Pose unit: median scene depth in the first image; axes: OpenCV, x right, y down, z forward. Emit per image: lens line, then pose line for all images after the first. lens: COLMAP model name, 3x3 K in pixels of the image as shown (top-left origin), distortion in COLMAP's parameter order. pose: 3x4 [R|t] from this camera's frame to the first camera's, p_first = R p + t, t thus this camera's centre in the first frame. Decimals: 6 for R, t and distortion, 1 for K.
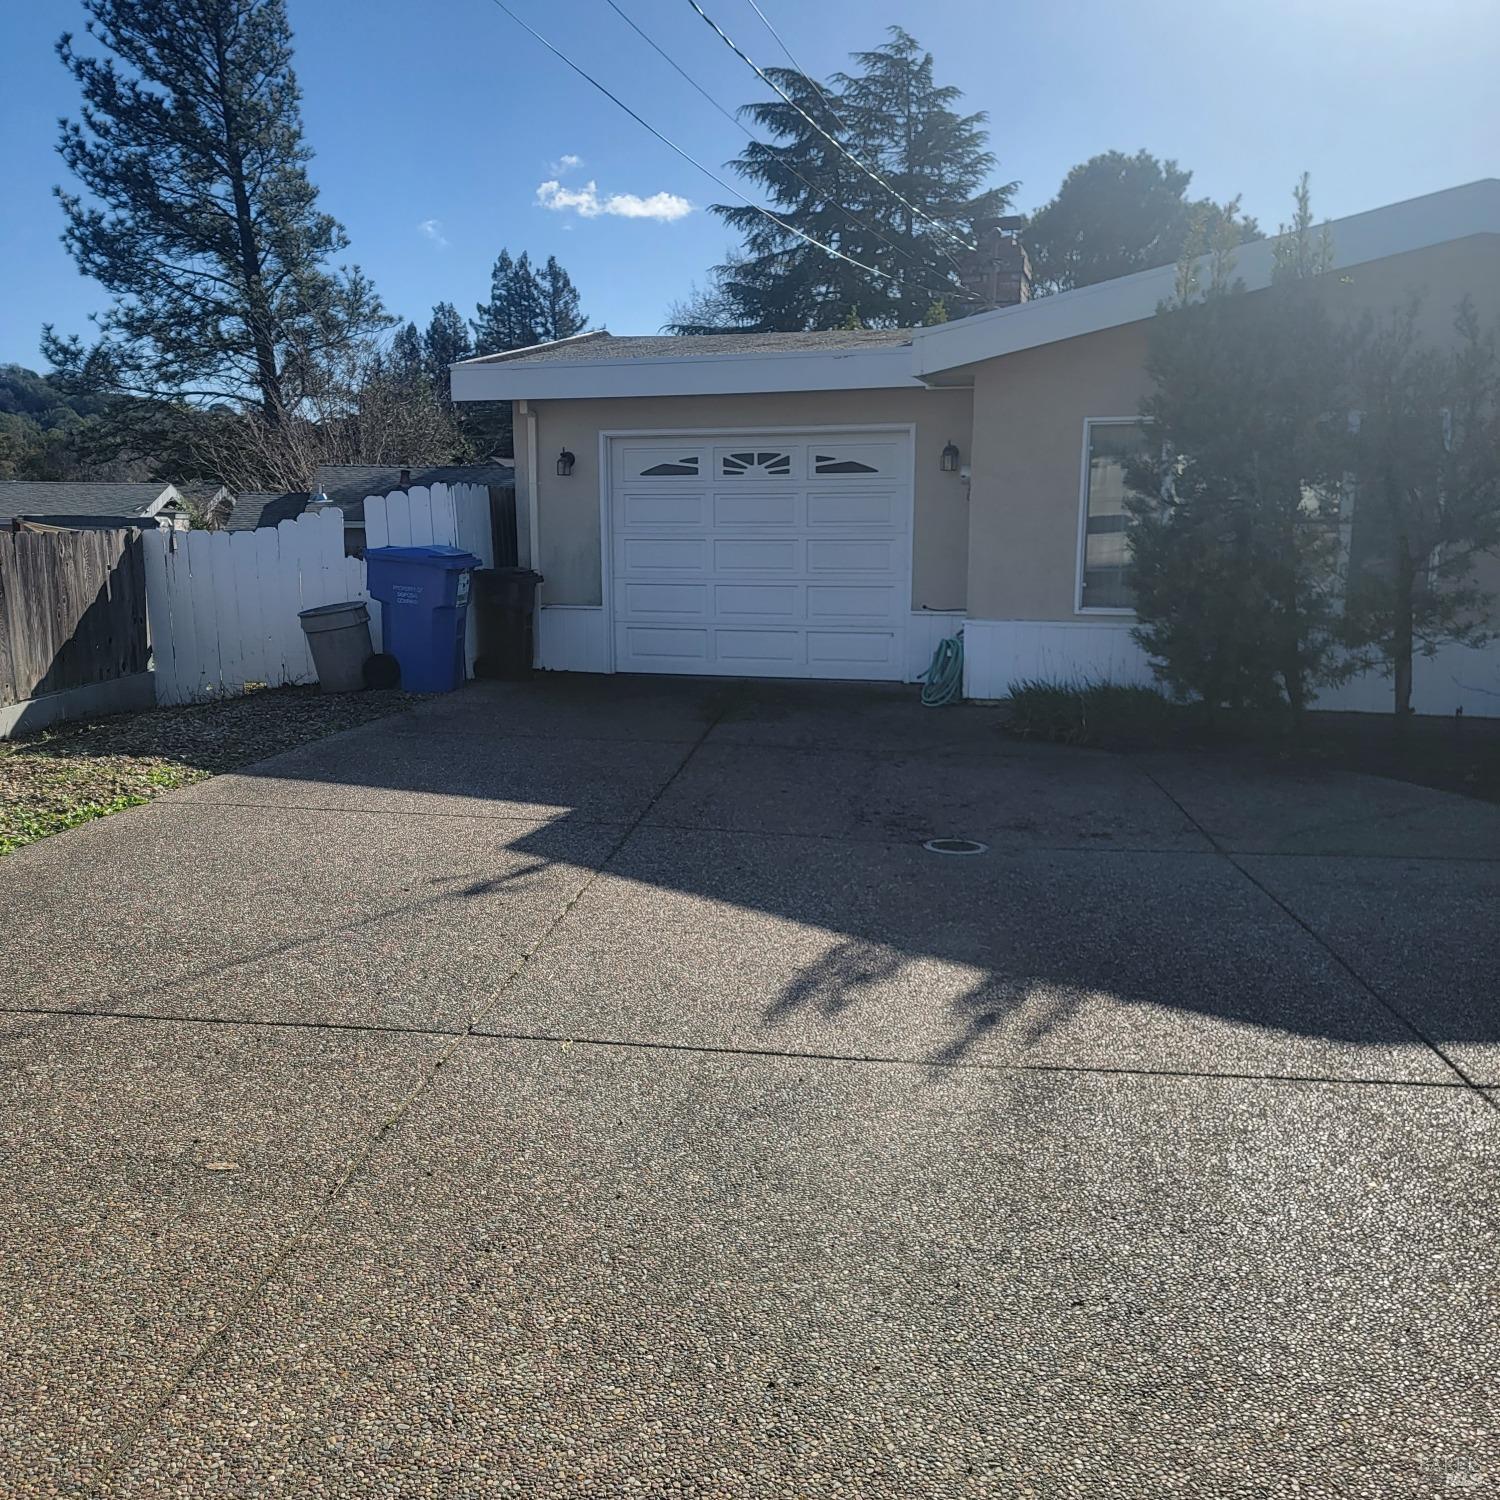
lens RADIAL K [[1344.9, 0, 750.0], [0, 1344.9, 750.0], [0, 0, 1]] dist [0.089486, -0.069473]
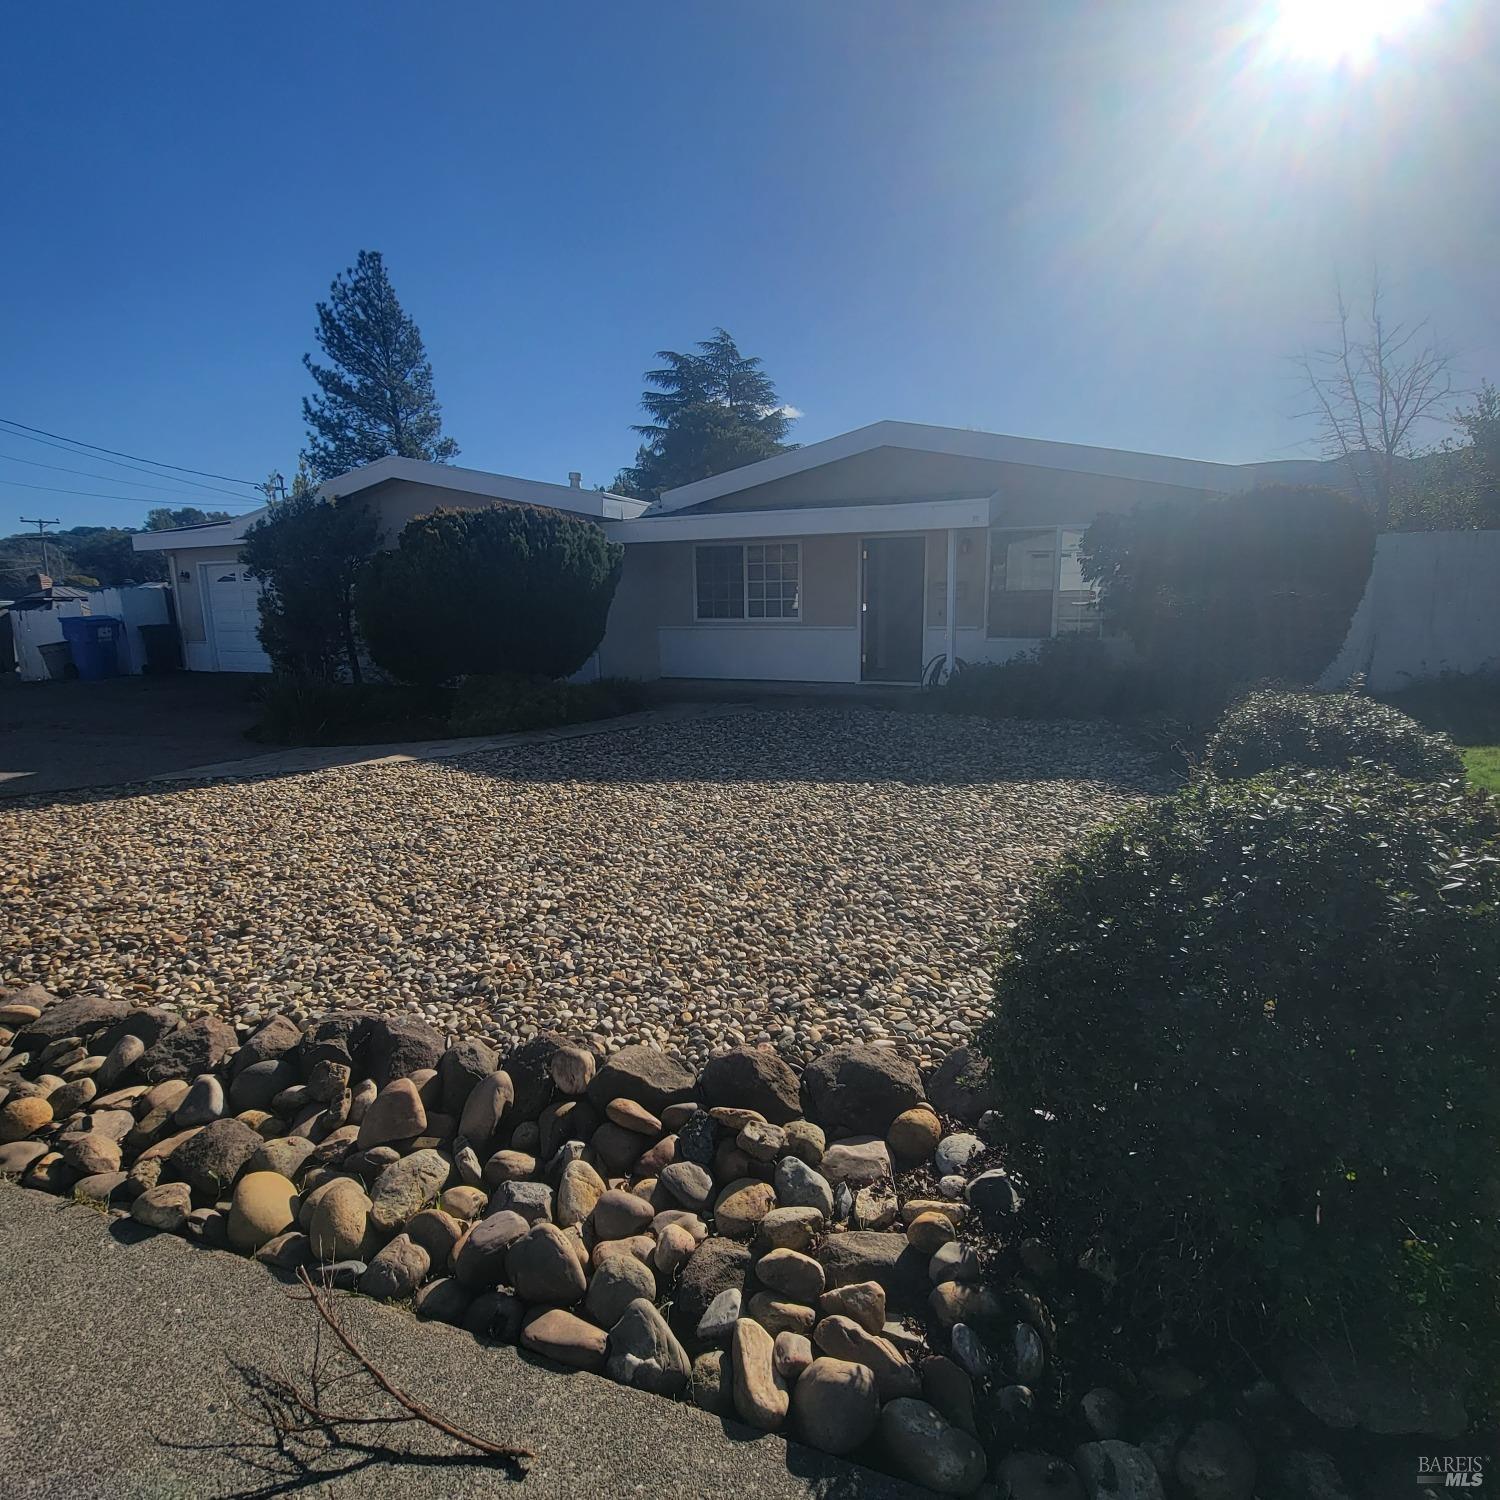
lens RADIAL K [[815.5, 0, 748.8], [0, 815.5, 737.3], [0, 0, 1]] dist [-0.005953, 0.000389]
pose [[0.994072, 0.006125, -0.108556, 0.249928], [-0.006082, 0.999981, 0.000733, 0.011786], [0.108558, -0.000069, 0.994090, -0.060318]]
